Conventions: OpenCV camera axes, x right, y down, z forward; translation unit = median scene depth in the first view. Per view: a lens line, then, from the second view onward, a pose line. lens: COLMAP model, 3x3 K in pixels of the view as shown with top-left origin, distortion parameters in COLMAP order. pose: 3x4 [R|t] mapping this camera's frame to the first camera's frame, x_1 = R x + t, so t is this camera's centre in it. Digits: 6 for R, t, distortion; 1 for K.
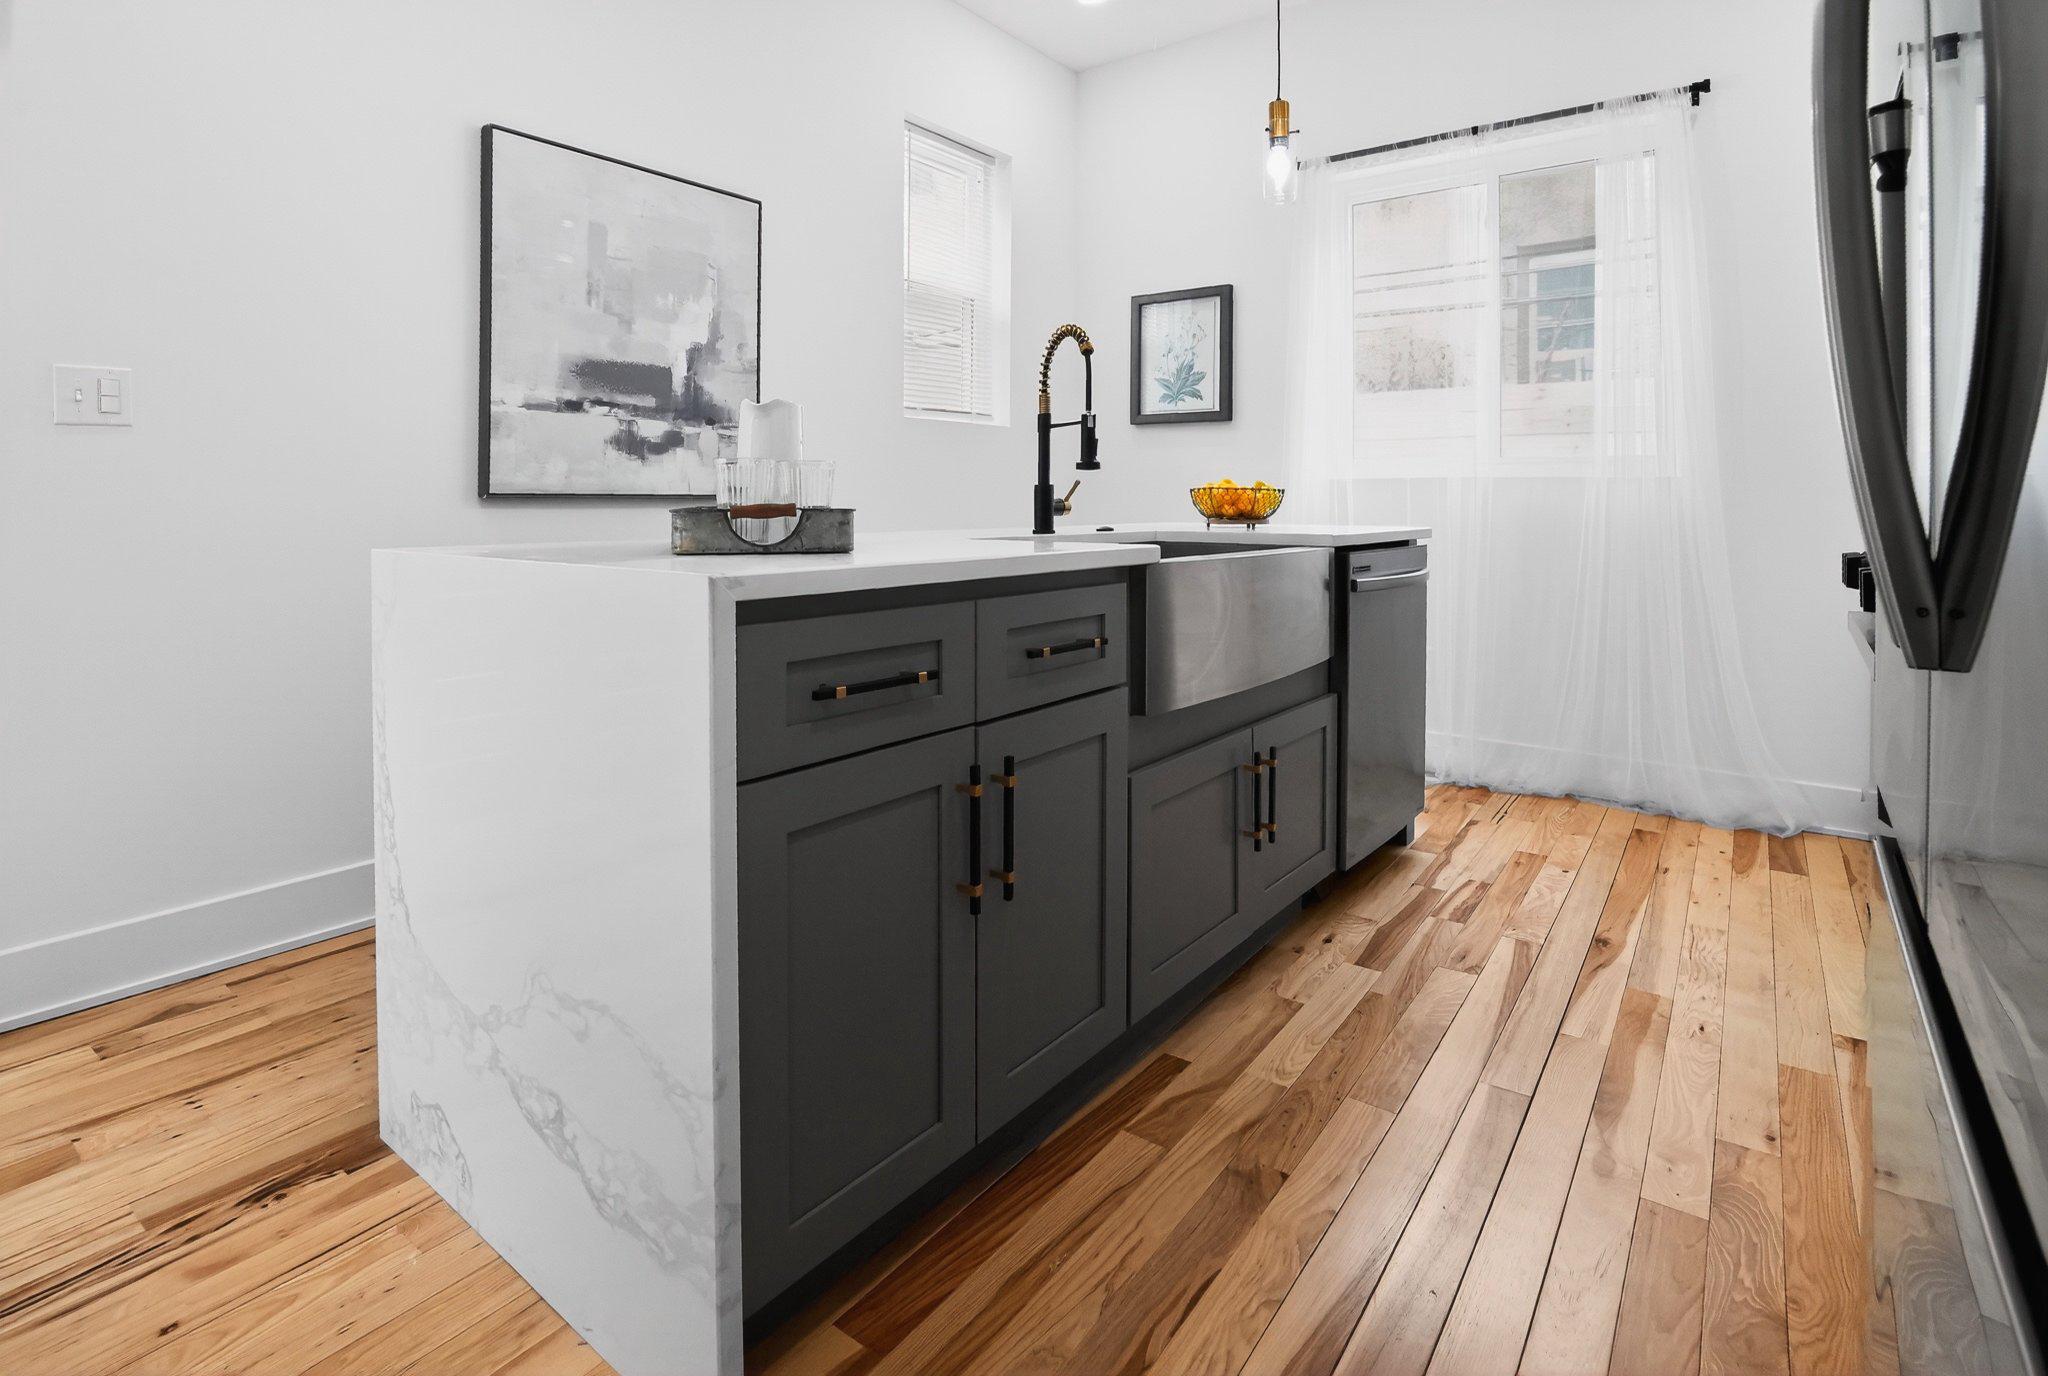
lens RADIAL K [[1008.7, 0, 1019.6], [0, 1008.7, 518.7], [0, 0, 1]] dist [-0.031355, 0.000862]
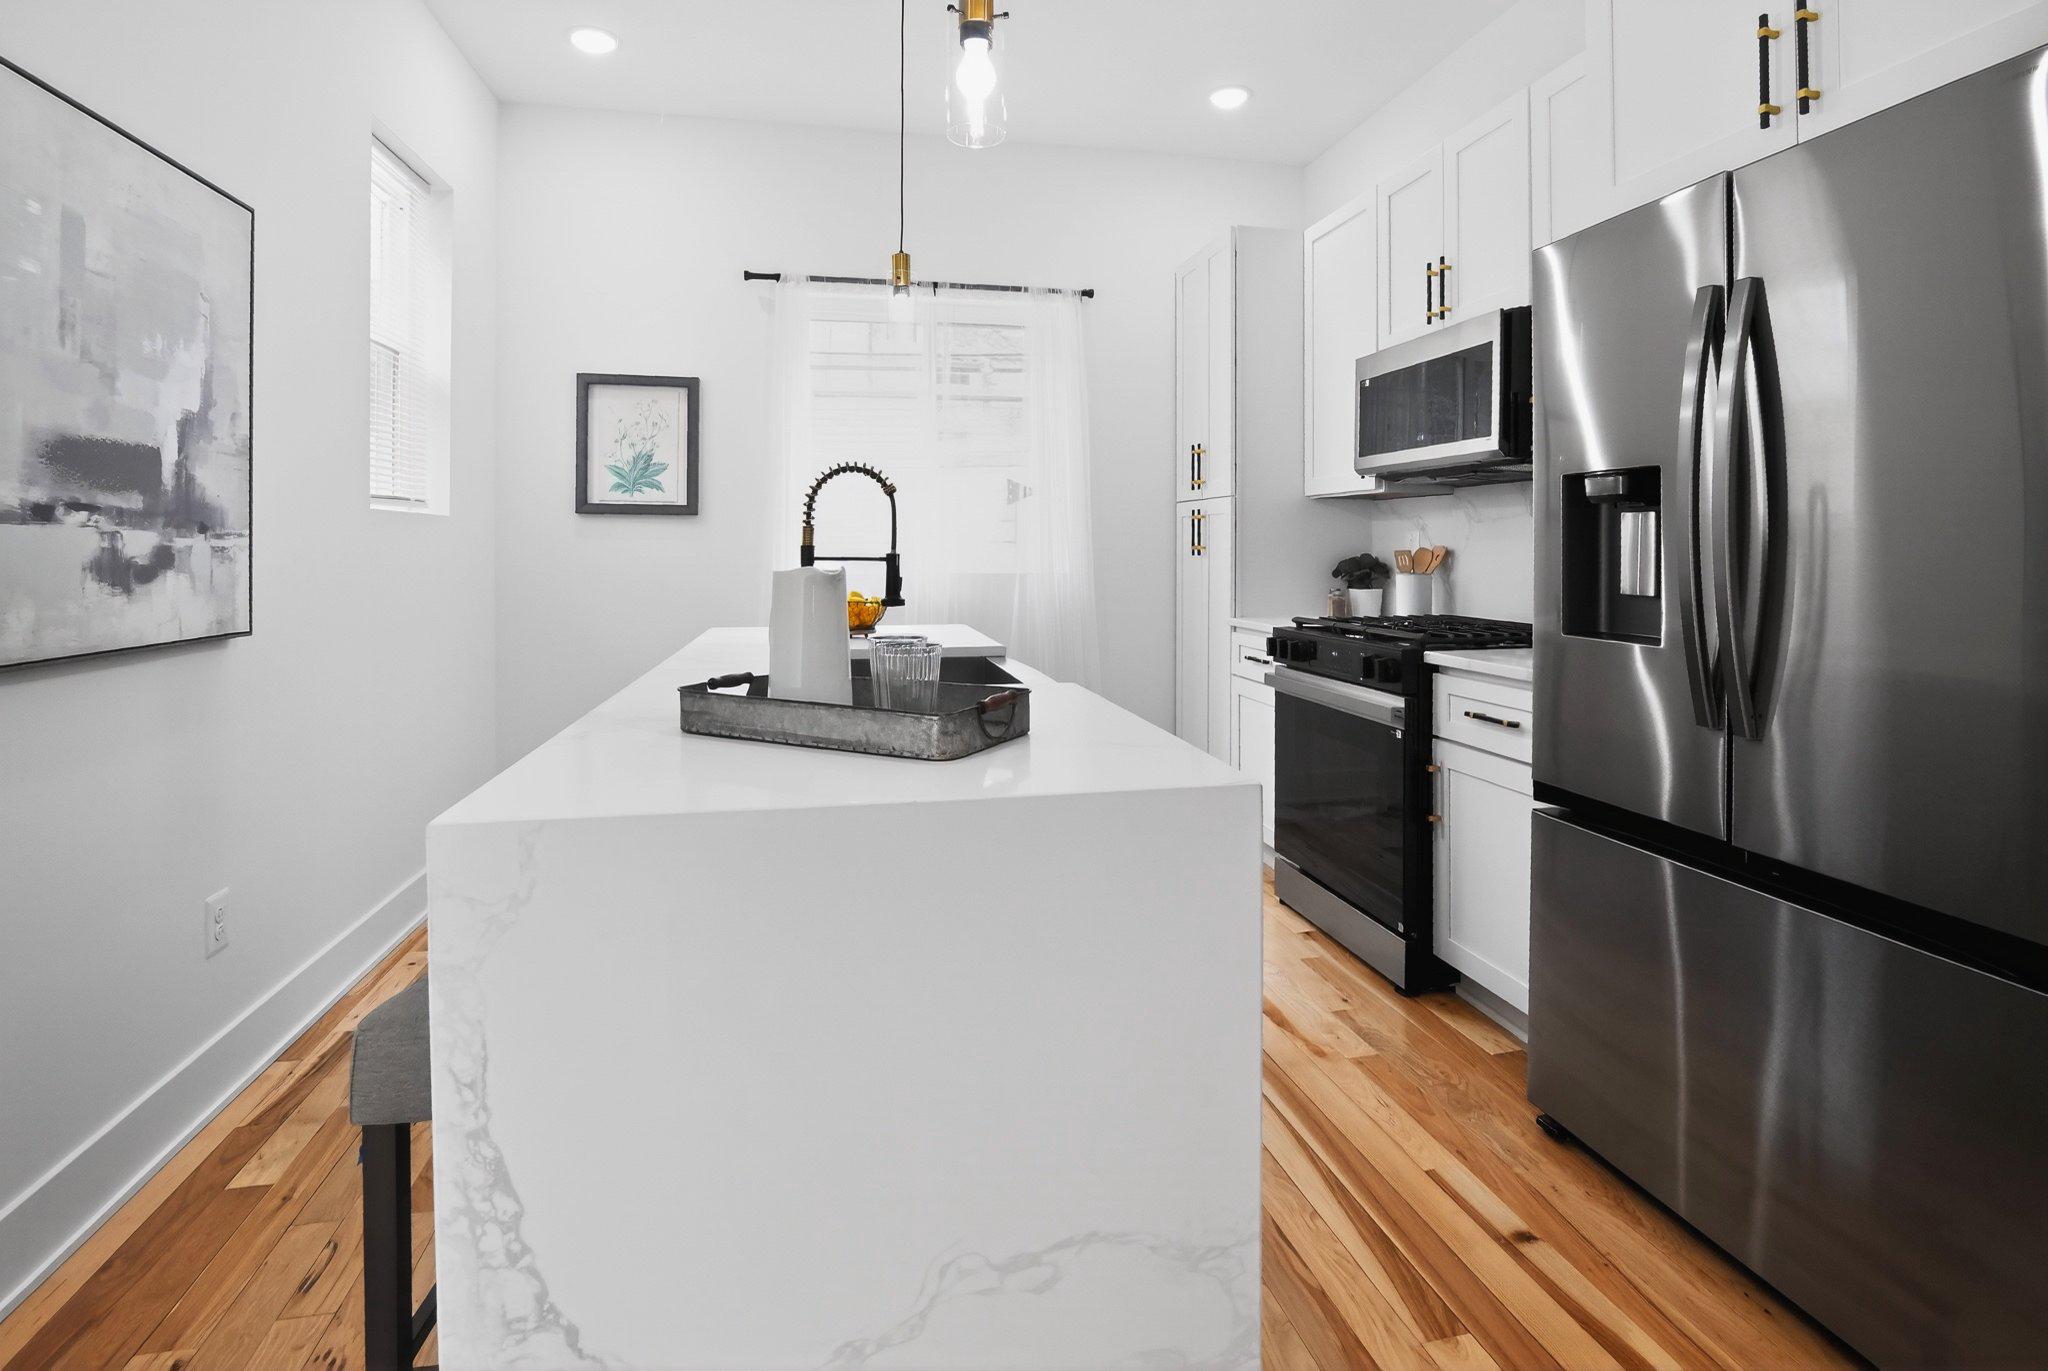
lens RADIAL K [[1007.9, 0, 1030.0], [0, 1007.9, 572.4], [0, 0, 1]] dist [-0.020447, 0.001440]
pose [[0.653425, -0.018673, 0.756761, -0.464454], [0.014811, 0.999820, 0.011881, -0.068949], [-0.756846, 0.003445, 0.653584, 0.153350]]
